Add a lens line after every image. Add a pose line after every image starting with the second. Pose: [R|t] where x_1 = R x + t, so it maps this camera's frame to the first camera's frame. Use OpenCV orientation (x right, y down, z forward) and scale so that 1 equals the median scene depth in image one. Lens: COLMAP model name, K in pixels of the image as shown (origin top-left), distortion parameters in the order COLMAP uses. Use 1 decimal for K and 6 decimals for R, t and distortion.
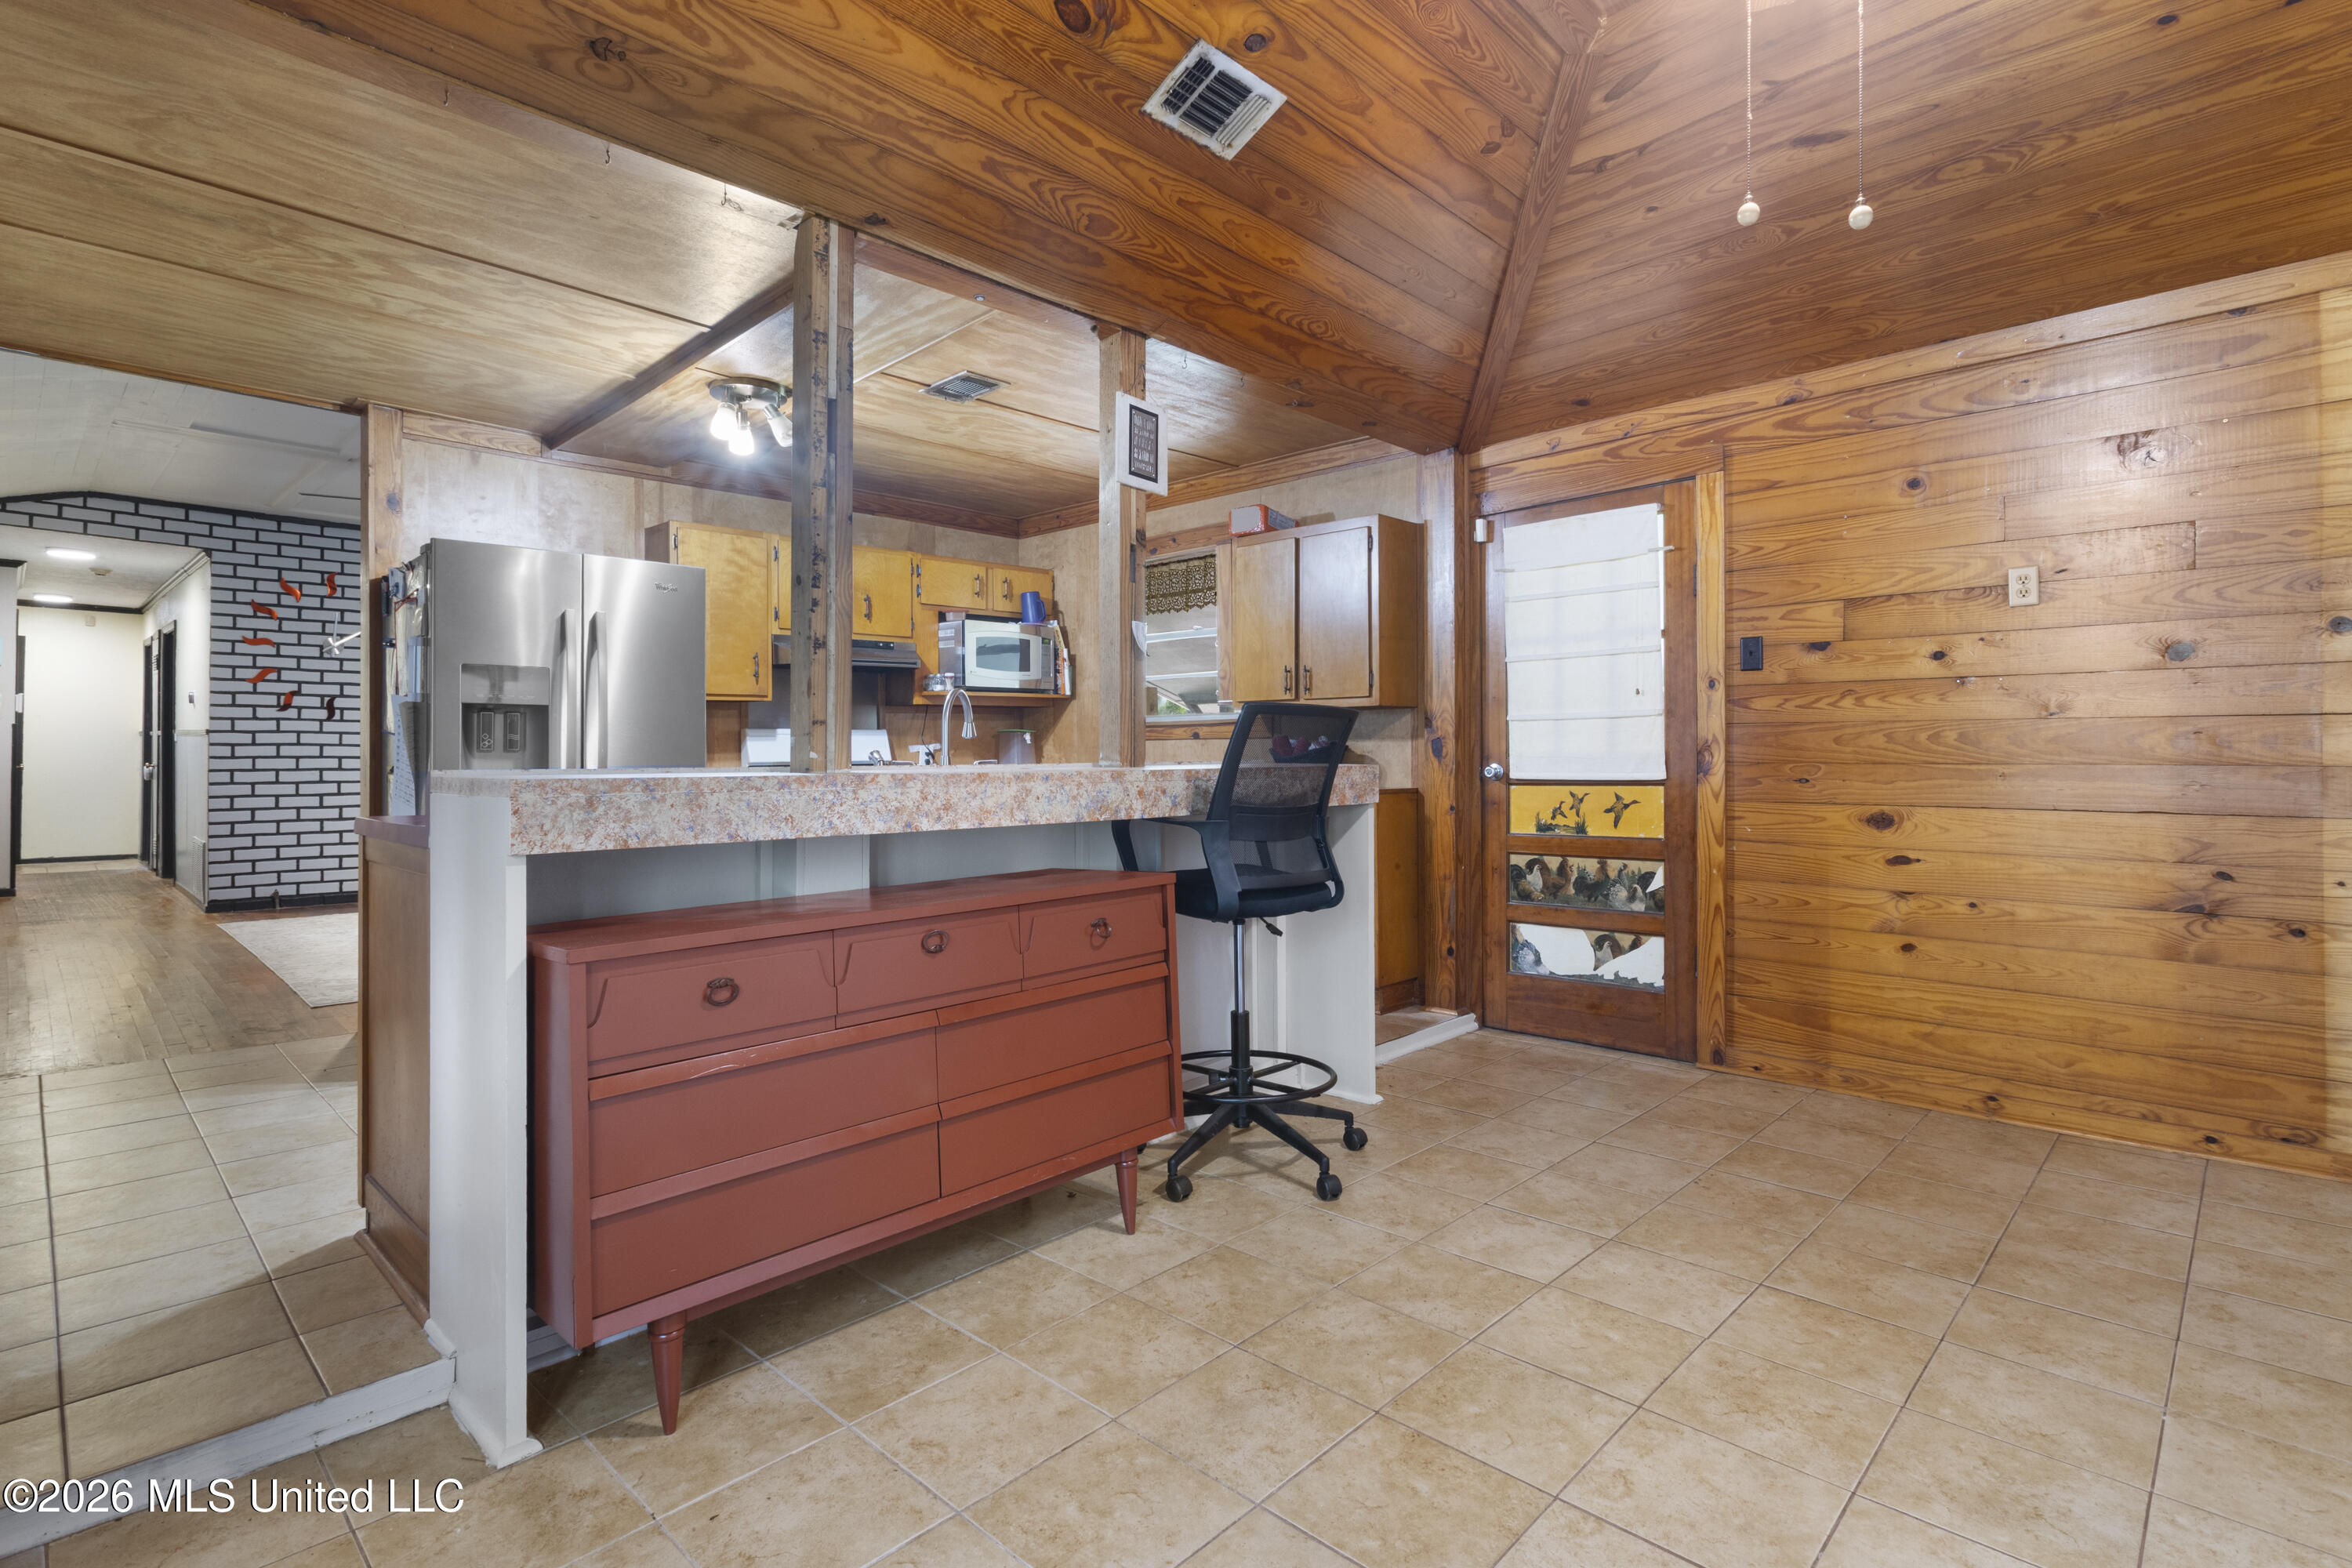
lens RADIAL K [[1115.1, 0, 1154.7], [0, 1115.1, 749.8], [0, 0, 1]] dist [0.005564, 0.002146]
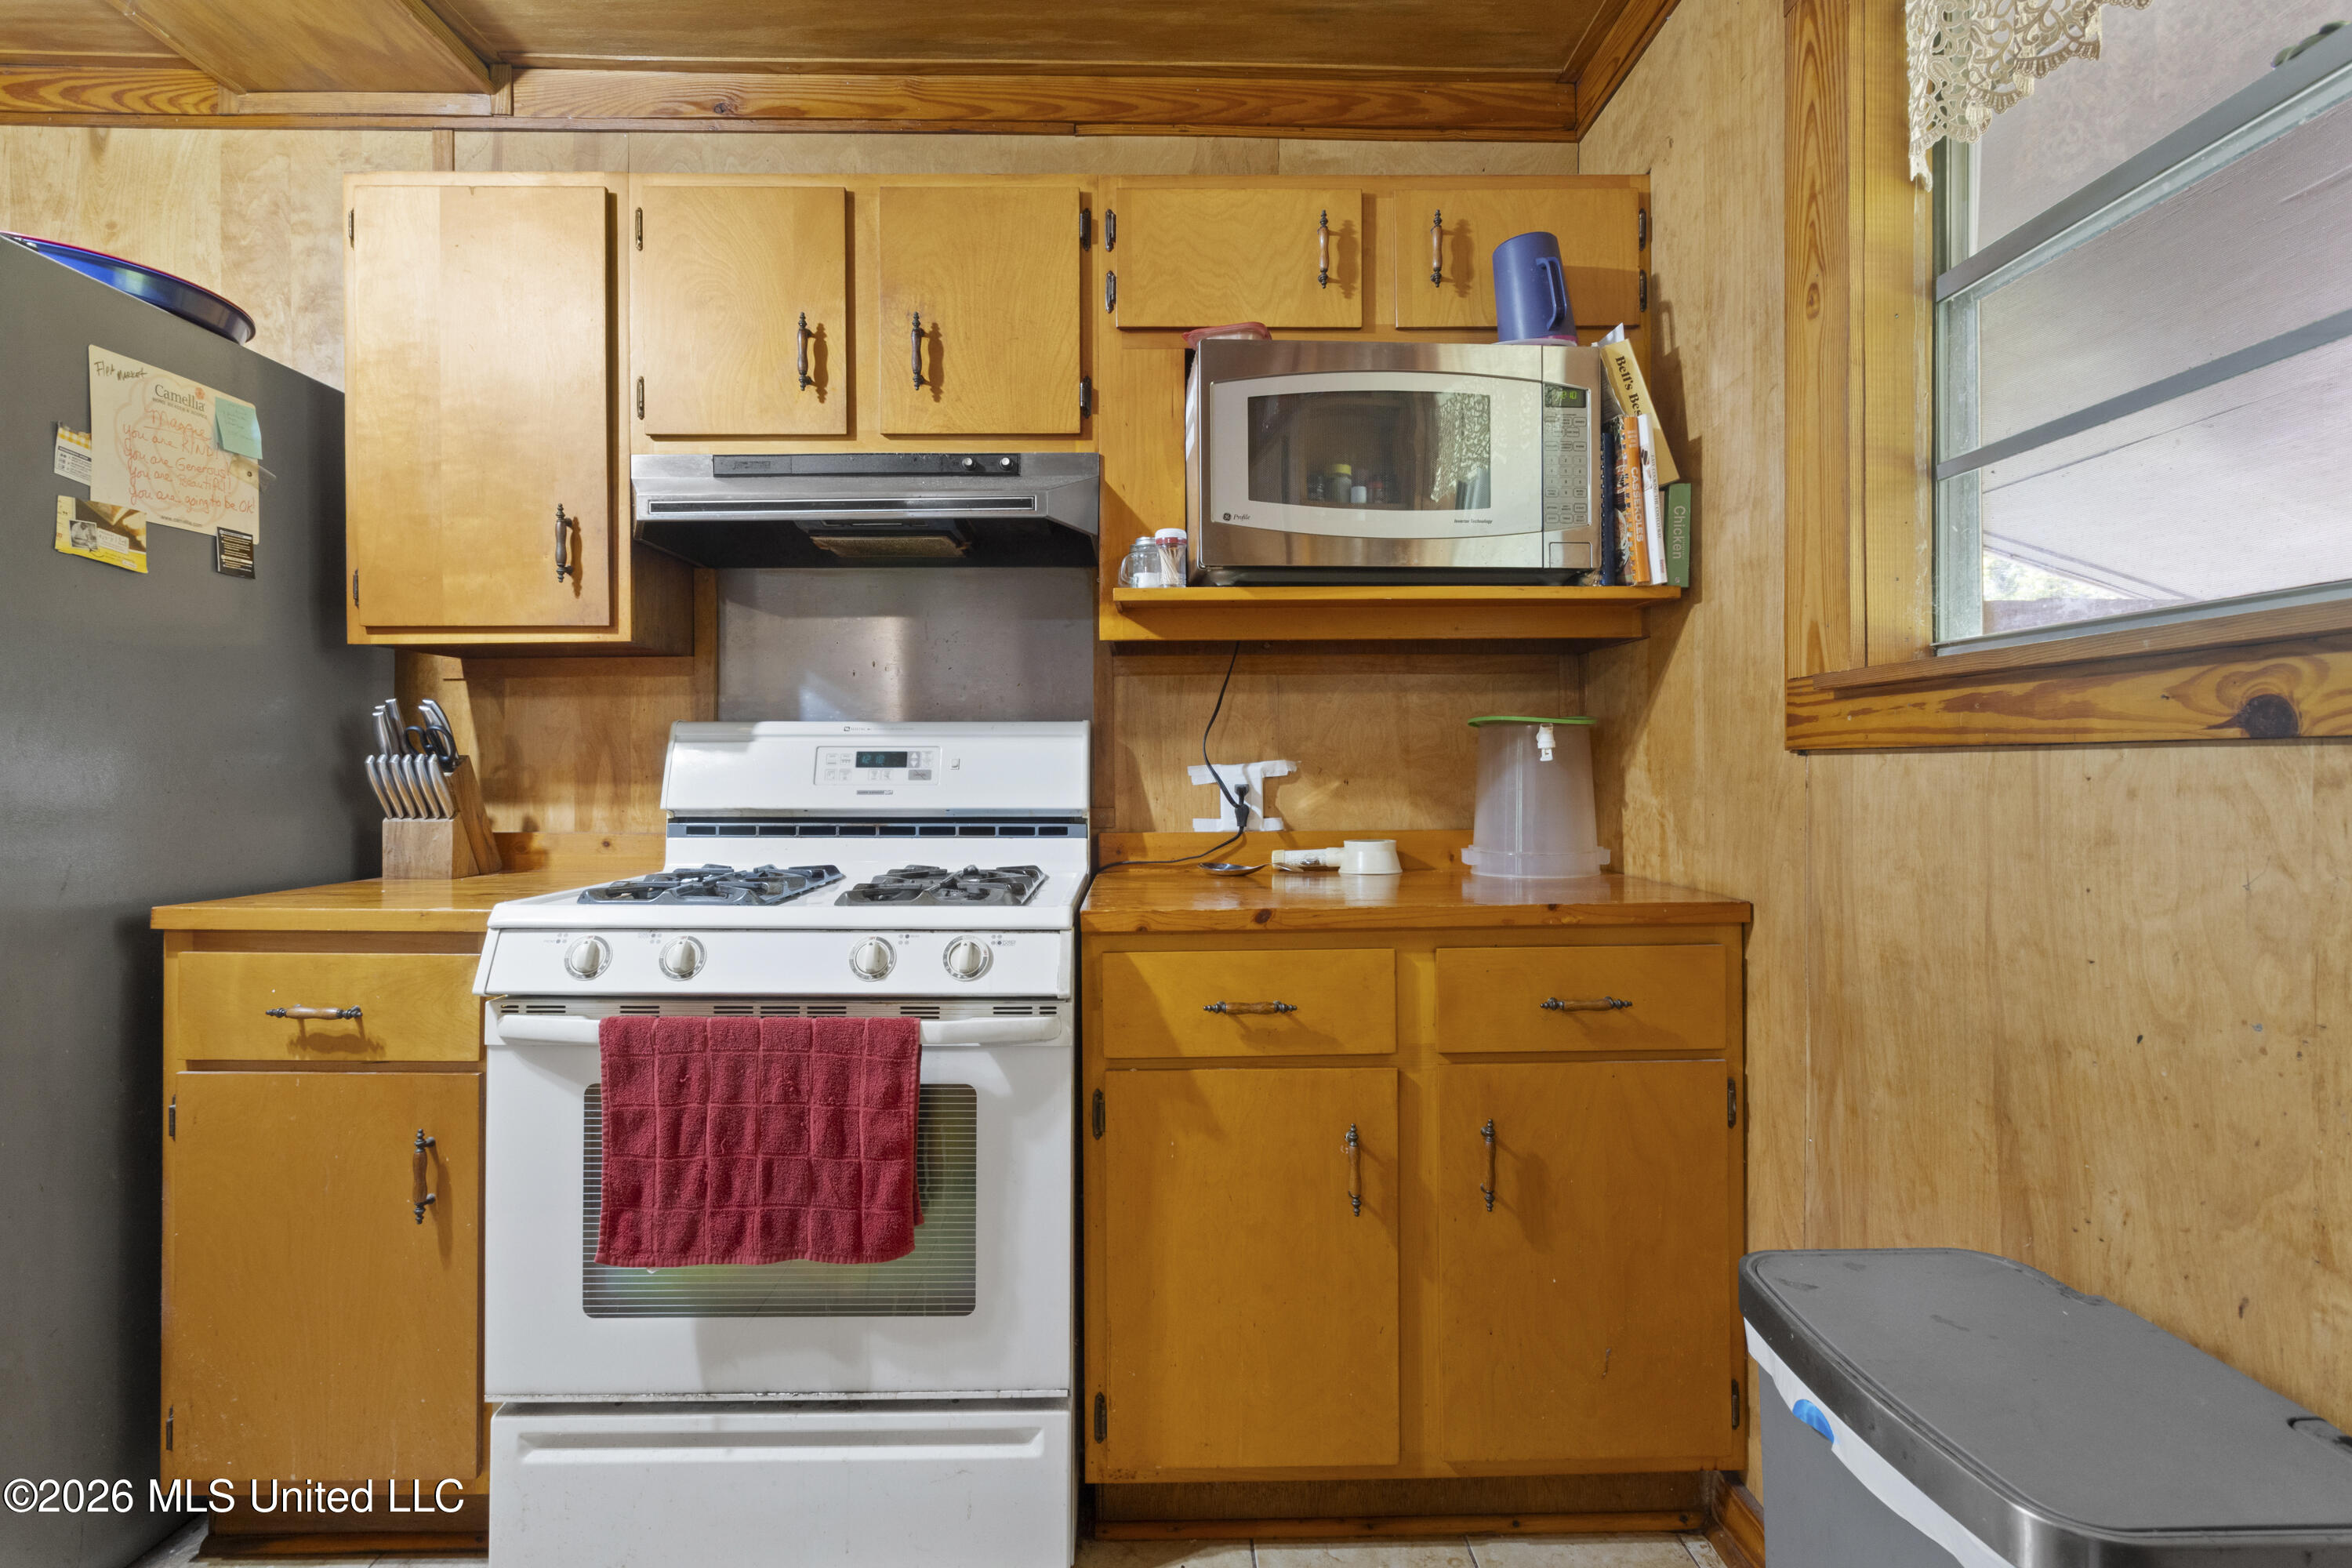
lens RADIAL K [[1172.8, 0, 1180.4], [0, 1172.8, 771.0], [0, 0, 1]] dist [-0.002287, -0.000130]
pose [[0.720913, 0.009251, -0.692963, 0.076718], [-0.003303, 0.999945, 0.009914, -0.012450], [0.693017, -0.004858, 0.720905, 1.478998]]
